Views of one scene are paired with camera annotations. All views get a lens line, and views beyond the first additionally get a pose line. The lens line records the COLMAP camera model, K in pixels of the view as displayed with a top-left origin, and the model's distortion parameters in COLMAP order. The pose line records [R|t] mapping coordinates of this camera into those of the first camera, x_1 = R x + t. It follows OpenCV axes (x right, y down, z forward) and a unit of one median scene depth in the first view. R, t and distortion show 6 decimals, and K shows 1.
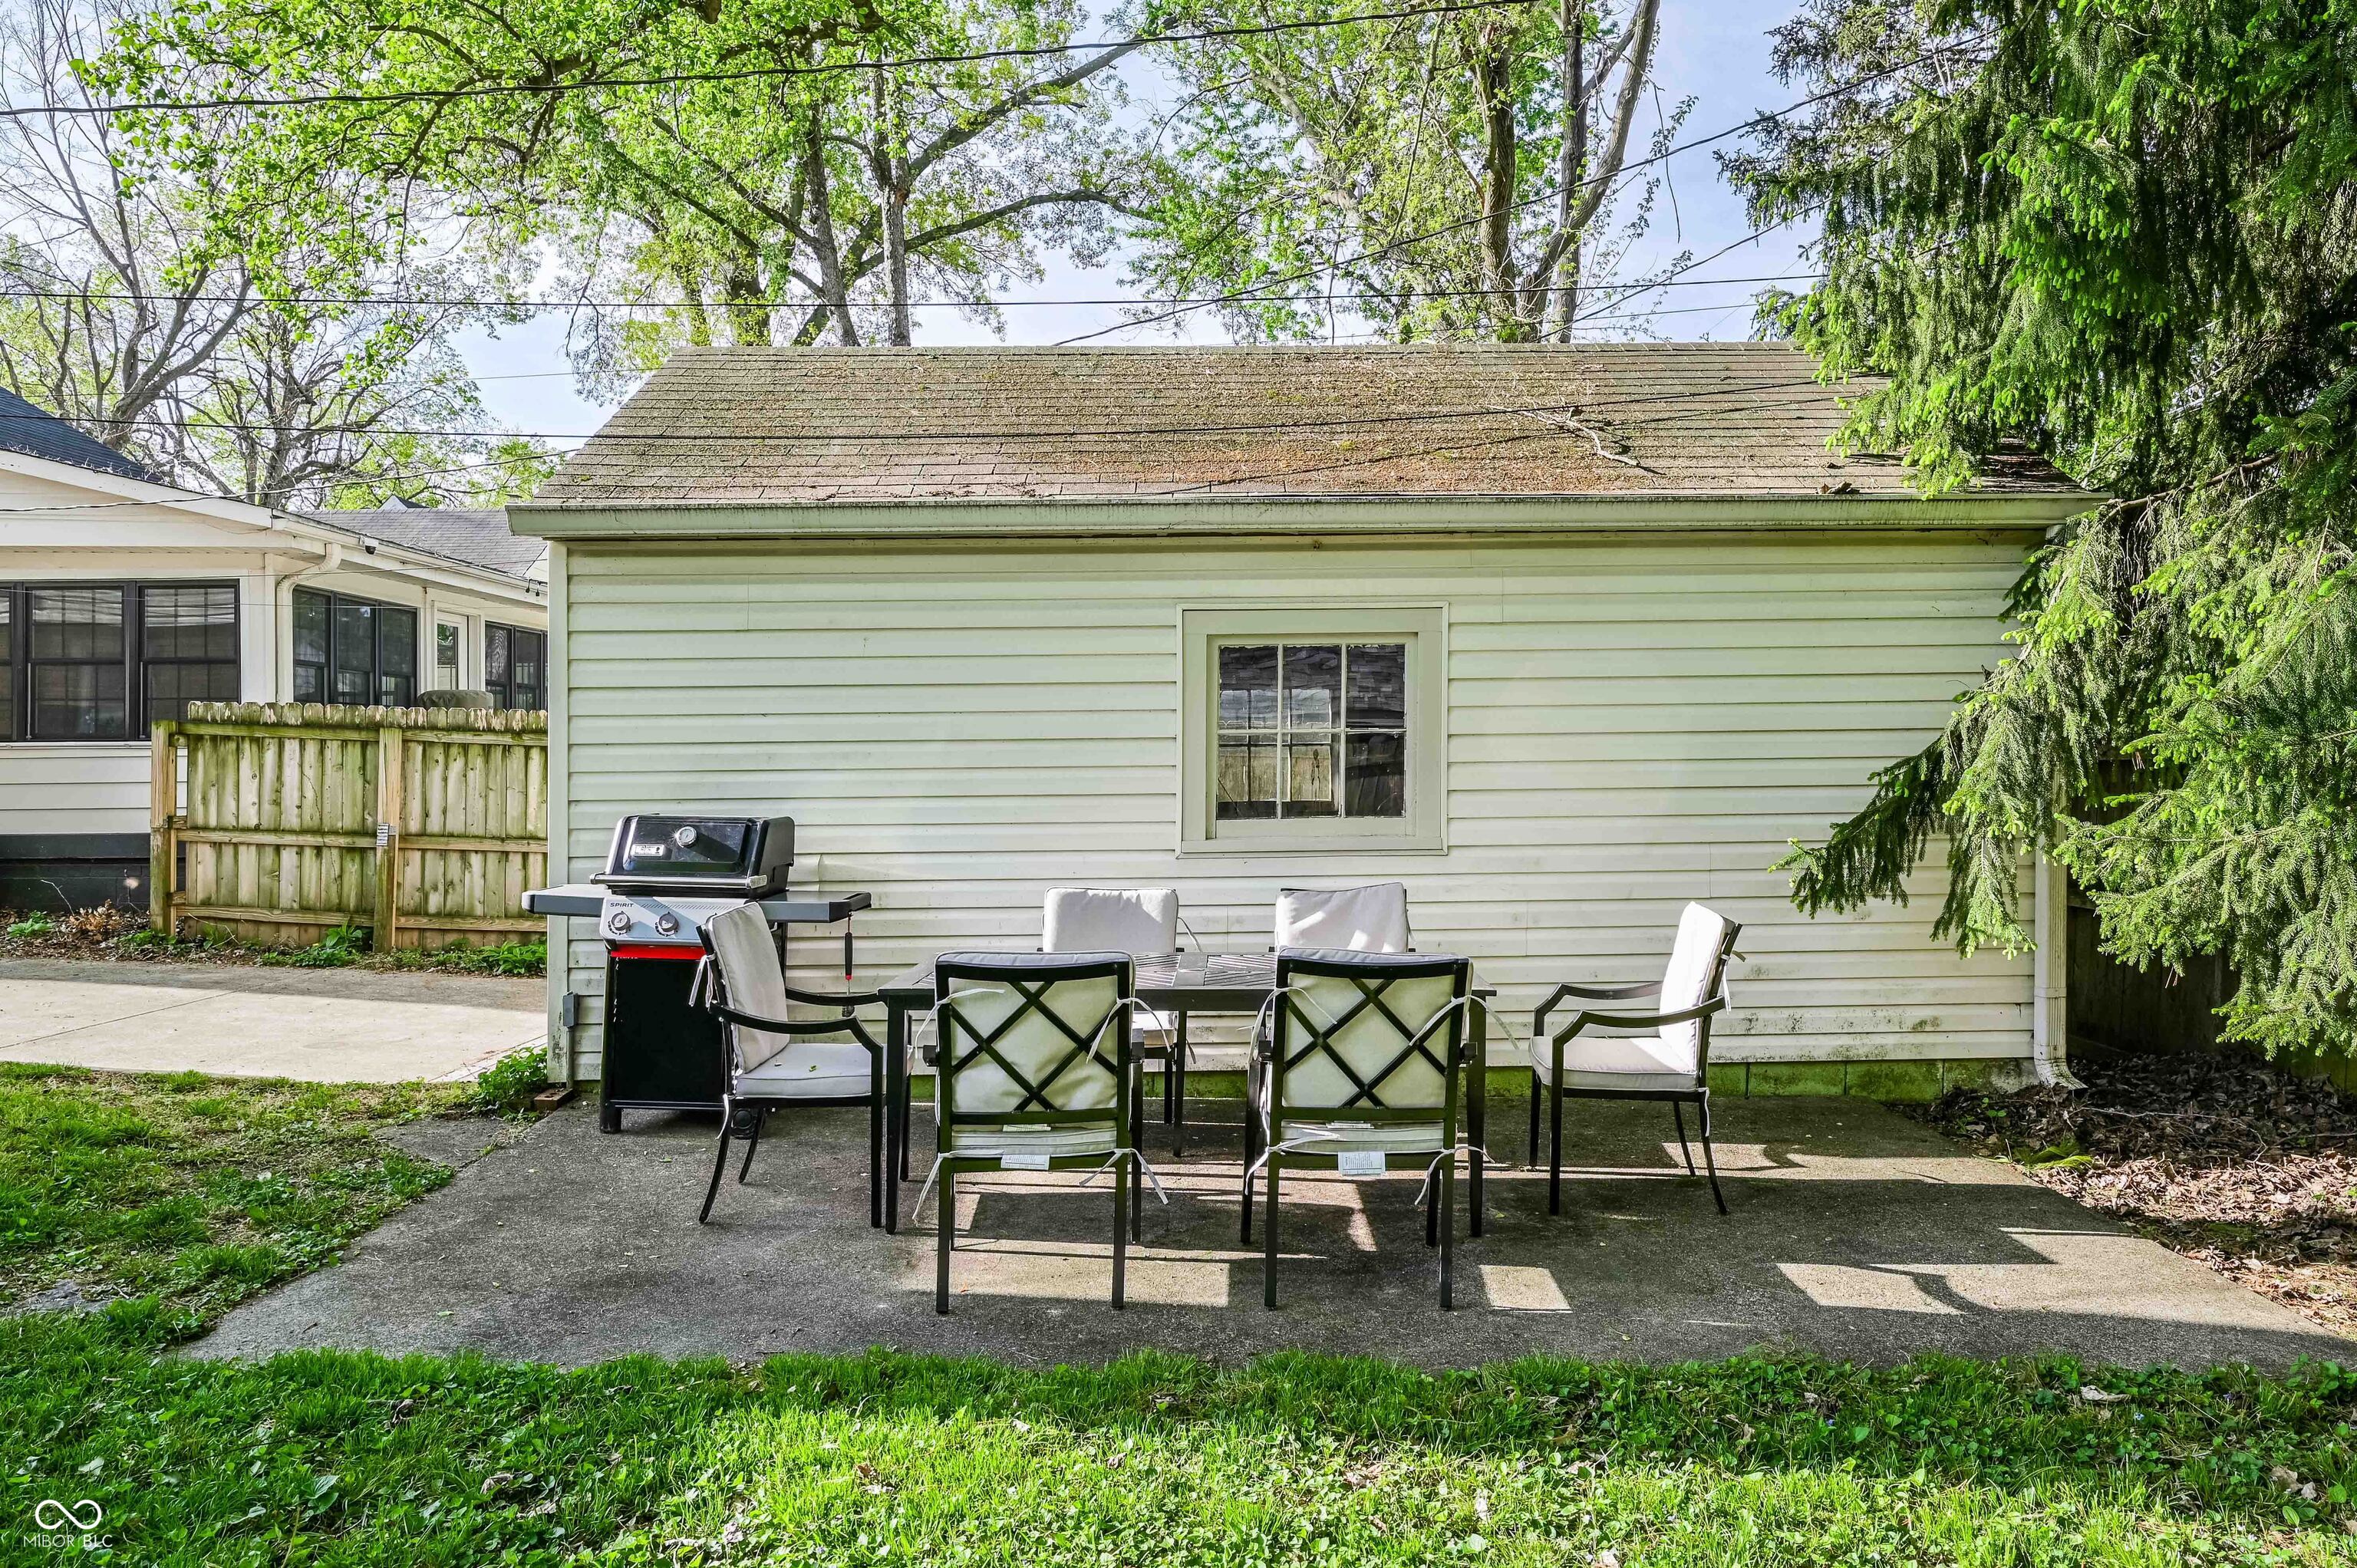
lens RADIAL K [[1493.1, 0, 1180.9], [0, 1493.1, 777.1], [0, 0, 1]] dist [-0.001420, -0.000345]
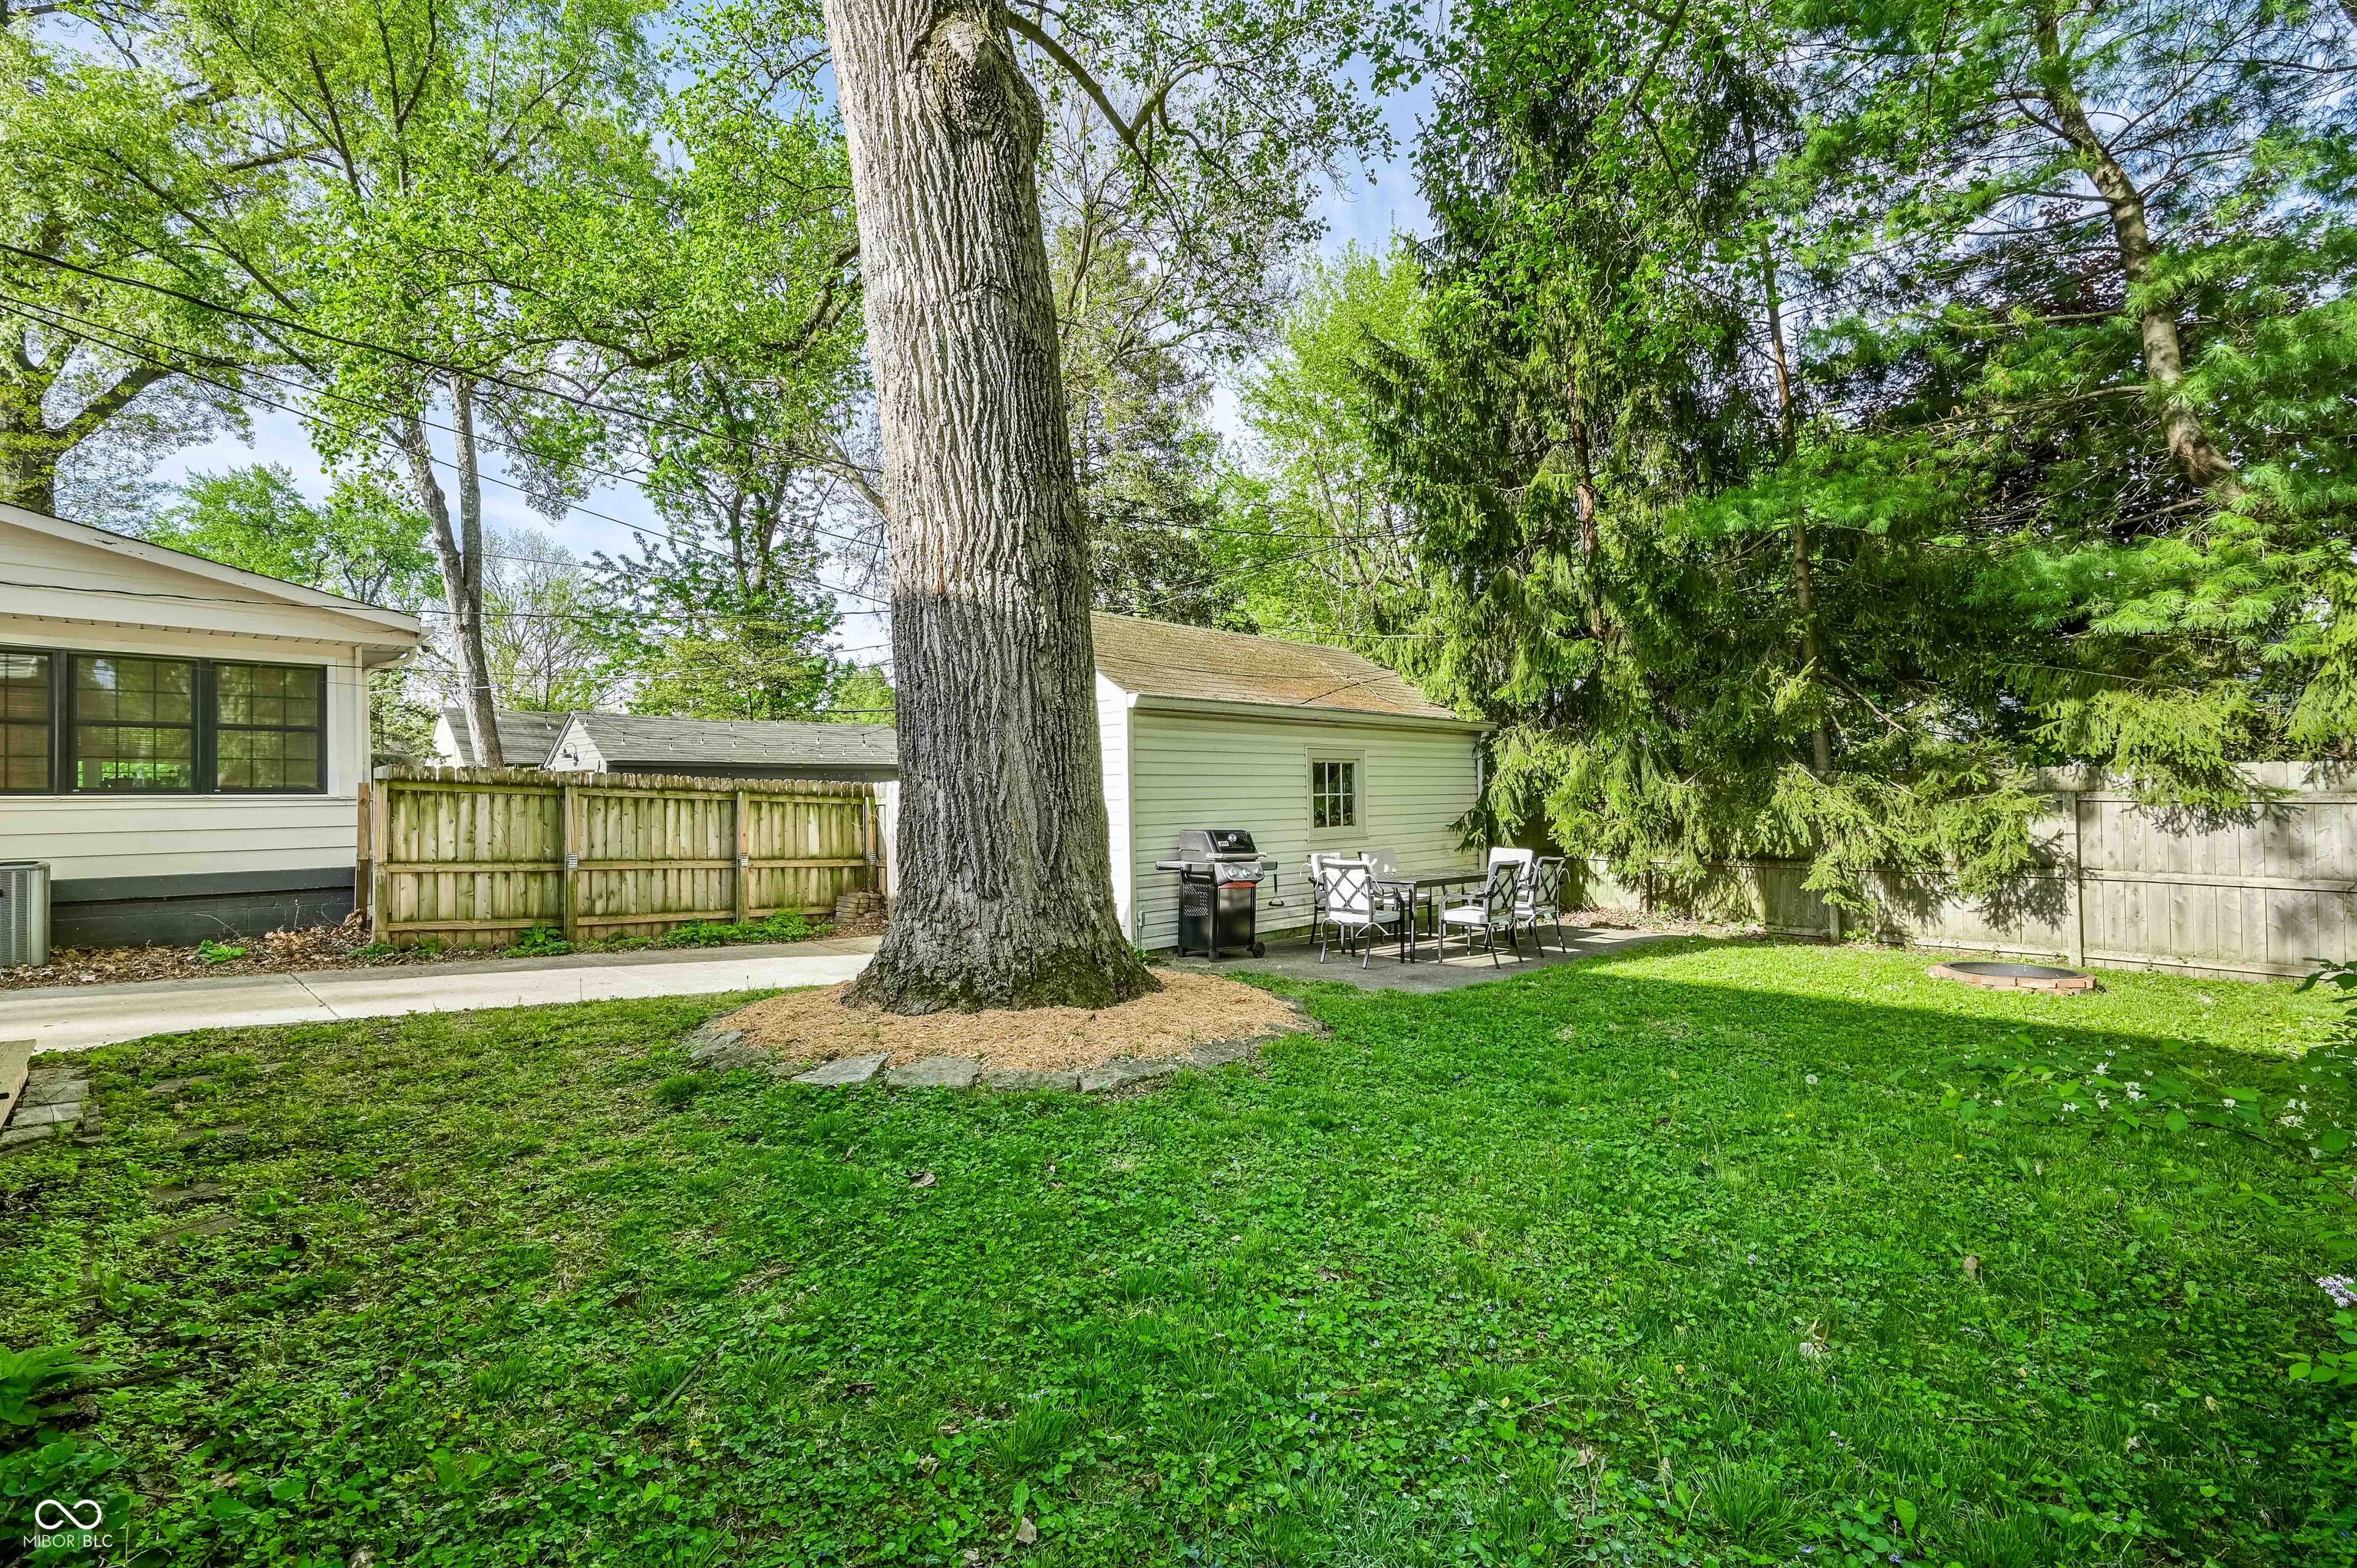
lens RADIAL K [[1059.8, 0, 1178.6], [0, 1059.8, 790.7], [0, 0, 1]] dist [0.000046, 0.000006]
pose [[0.708435, 0.004691, 0.705761, -0.829159], [0.008554, 0.999847, -0.015232, -0.008144], [-0.705725, 0.016828, 0.708286, -0.129844]]
